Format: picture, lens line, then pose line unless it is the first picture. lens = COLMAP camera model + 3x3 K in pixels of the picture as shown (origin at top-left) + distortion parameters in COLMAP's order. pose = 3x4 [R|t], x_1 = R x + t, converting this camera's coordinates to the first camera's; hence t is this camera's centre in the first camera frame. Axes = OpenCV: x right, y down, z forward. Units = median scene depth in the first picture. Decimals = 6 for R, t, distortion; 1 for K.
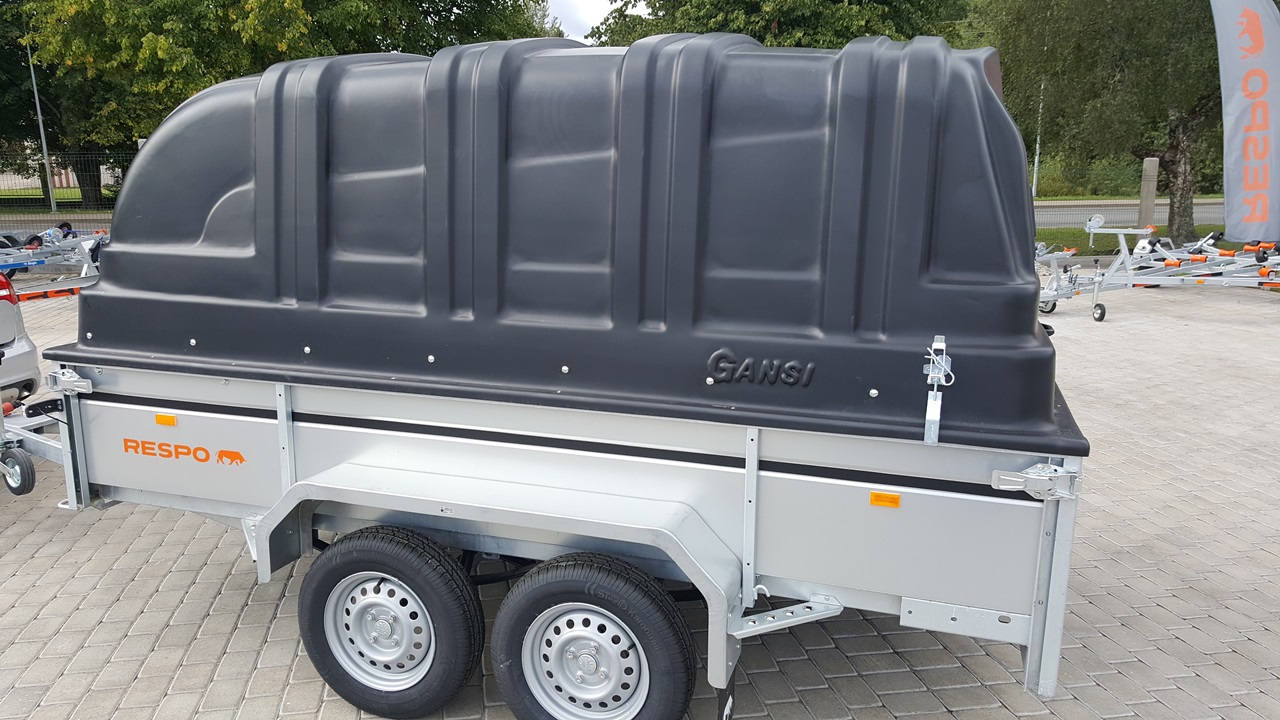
lens RADIAL K [[953.4, 0, 640.0], [0, 953.4, 360.0], [0, 0, 1]] dist [0.067446, -0.002445]
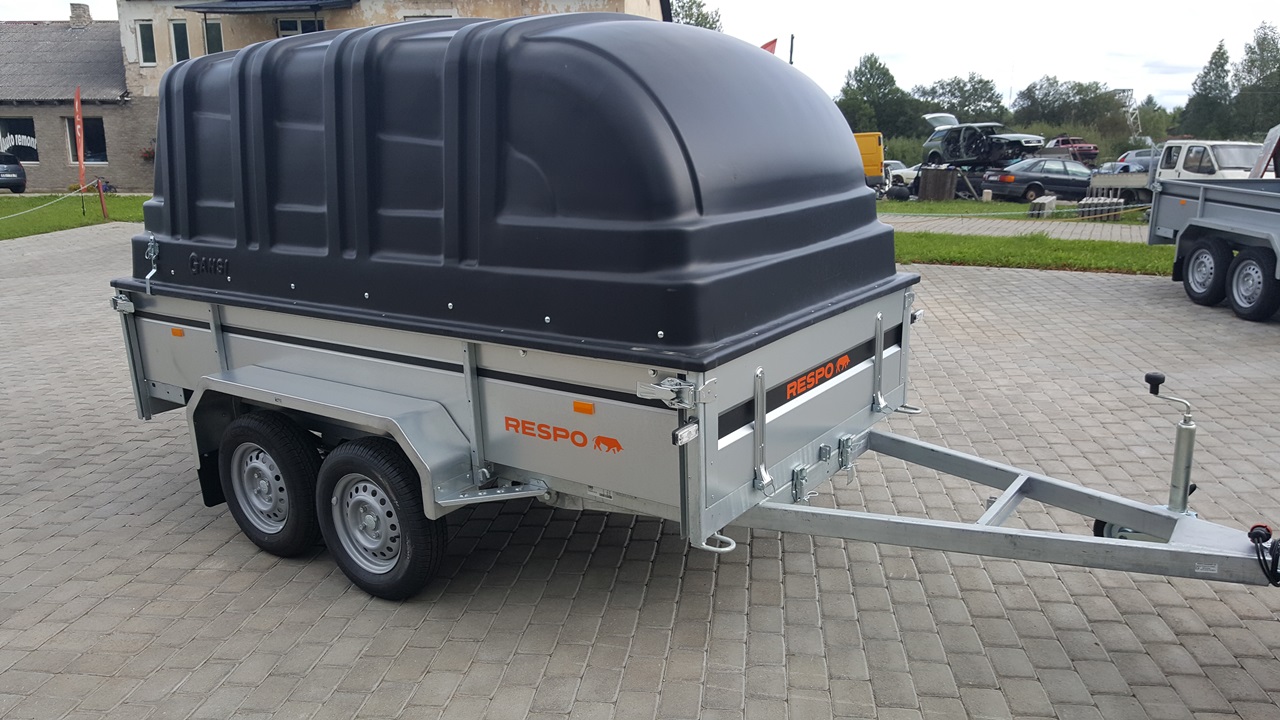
lens RADIAL K [[1126.4, 0, 640.0], [0, 1126.4, 360.0], [0, 0, 1]] dist [-0.040924, 0.007517]
pose [[0.922882, 0.037156, -0.383285, 0.192952], [-0.034527, 0.999309, 0.013739, 0.015140], [0.383531, 0.000554, 0.923528, -0.056483]]
